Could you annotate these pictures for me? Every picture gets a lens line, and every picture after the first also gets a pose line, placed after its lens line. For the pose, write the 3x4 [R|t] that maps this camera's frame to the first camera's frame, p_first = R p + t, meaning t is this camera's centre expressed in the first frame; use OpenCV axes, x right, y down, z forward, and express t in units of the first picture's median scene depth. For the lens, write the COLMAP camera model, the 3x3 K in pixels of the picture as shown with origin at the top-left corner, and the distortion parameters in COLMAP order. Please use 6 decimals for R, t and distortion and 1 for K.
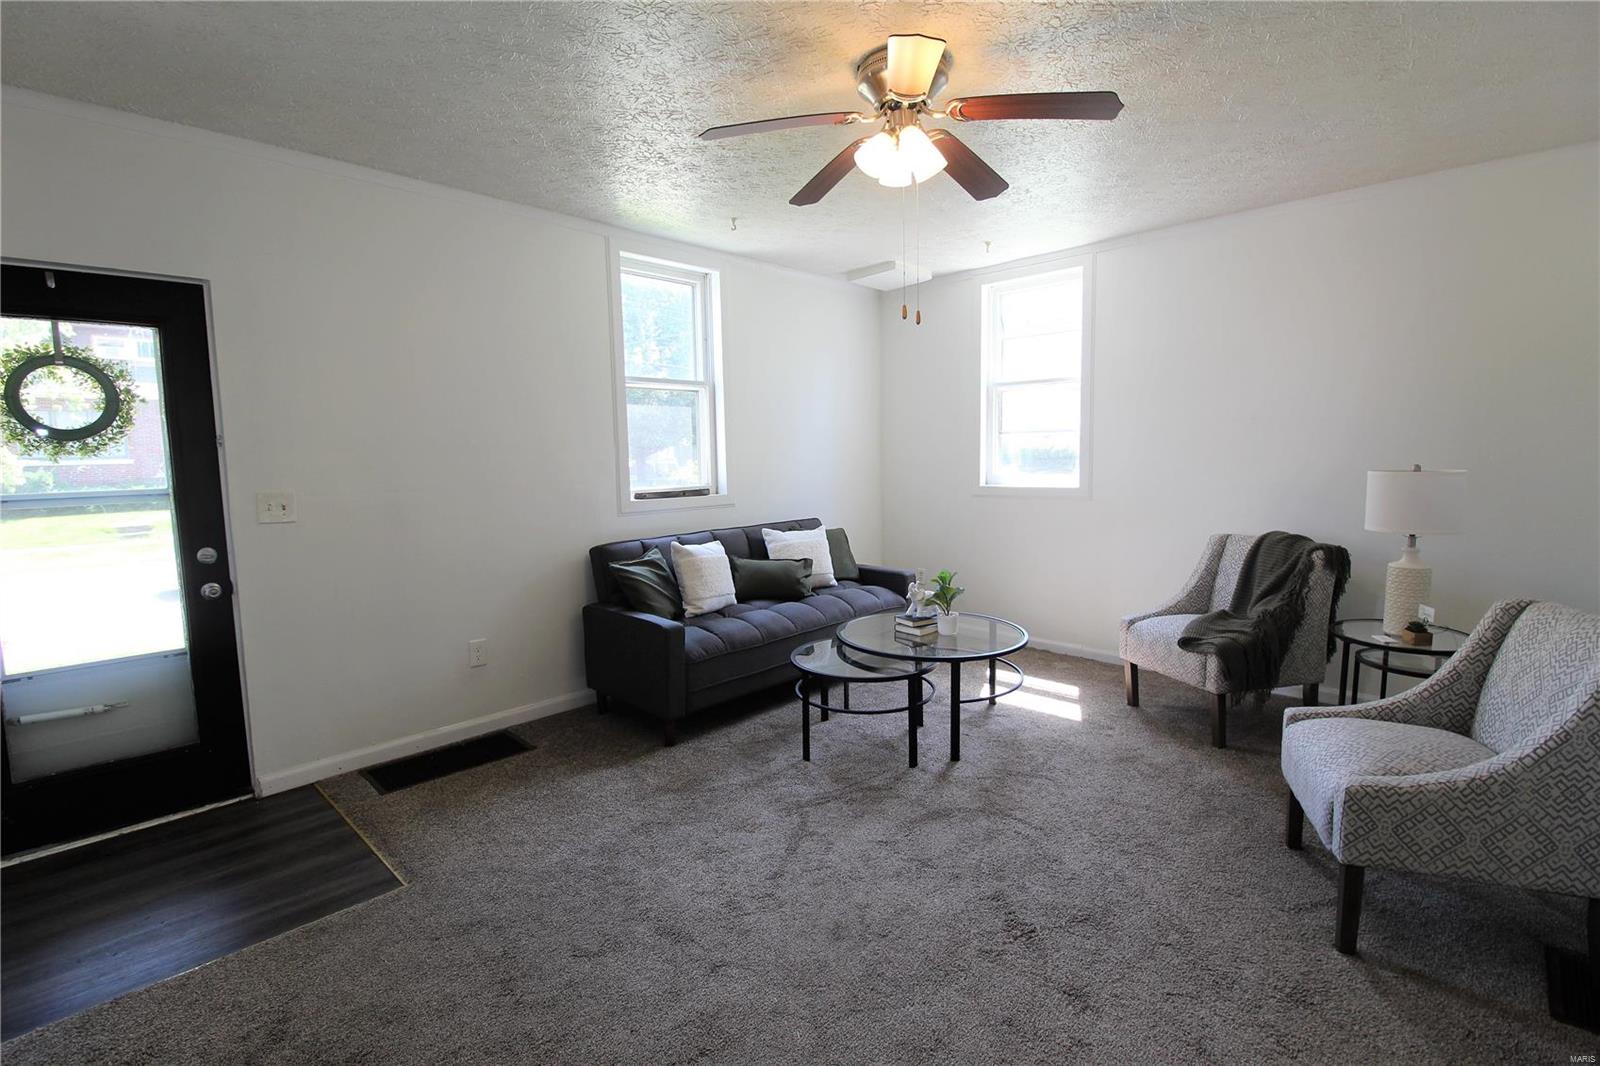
lens RADIAL K [[735.6, 0, 804.3], [0, 735.6, 526.1], [0, 0, 1]] dist [0.001431, -0.013876]
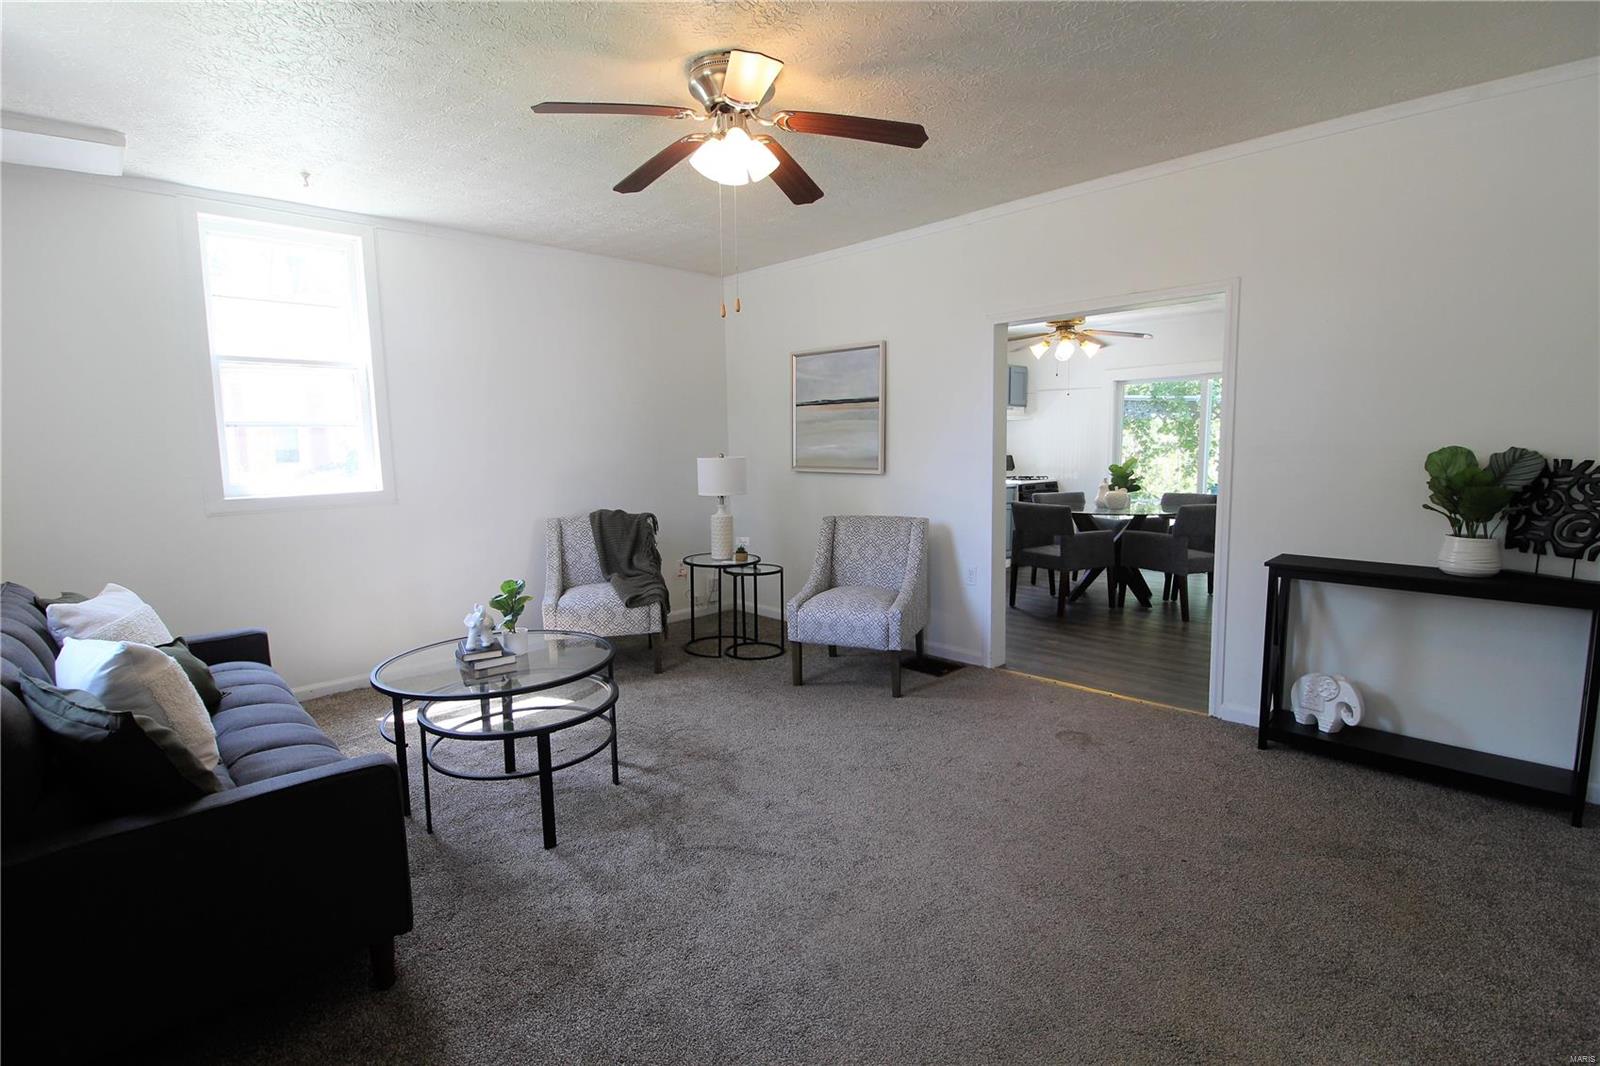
lens RADIAL K [[735.6, 0, 804.3], [0, 735.6, 526.1], [0, 0, 1]] dist [0.001431, -0.013876]
pose [[0.028131, -0.100689, 0.994520, -0.719087], [0.113676, 0.988782, 0.096893, -0.054971], [-0.993119, 0.110328, 0.039261, 0.681023]]
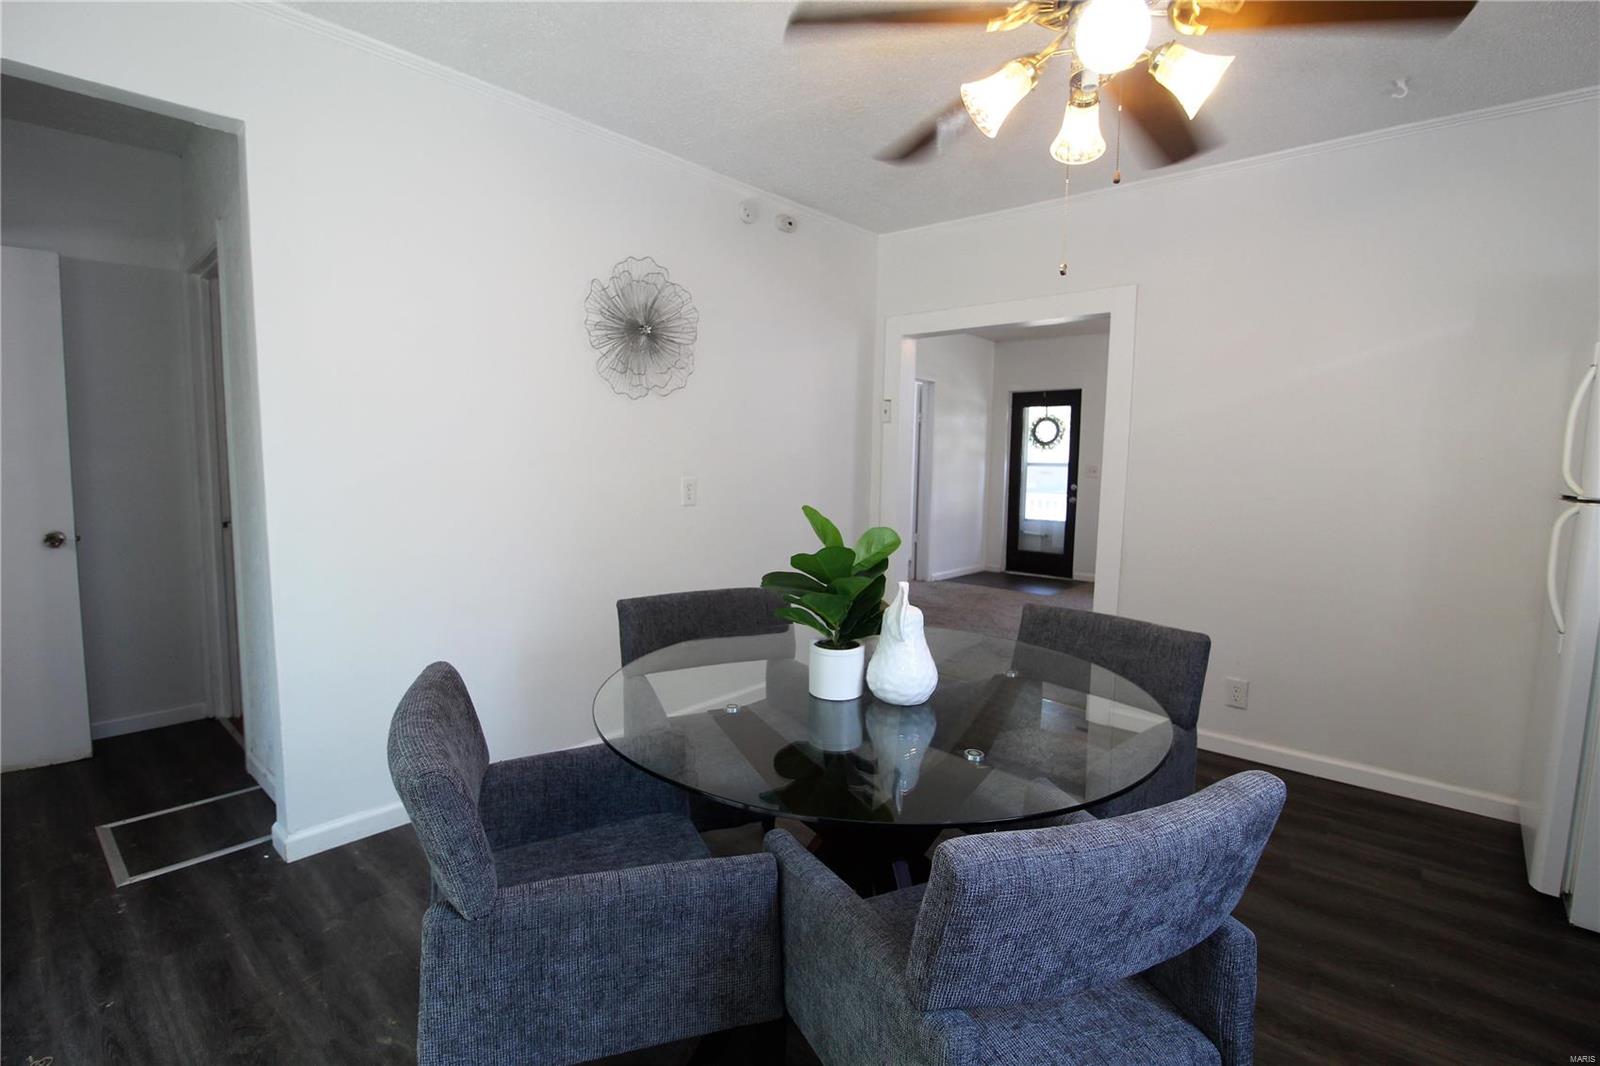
lens RADIAL K [[735.6, 0, 804.3], [0, 735.6, 526.1], [0, 0, 1]] dist [0.001431, -0.013876]
pose [[0.052055, 0.114415, -0.992068, 1.681163], [-0.117750, 0.987189, 0.107674, 0.005501], [0.991678, 0.111211, 0.064860, -0.146909]]
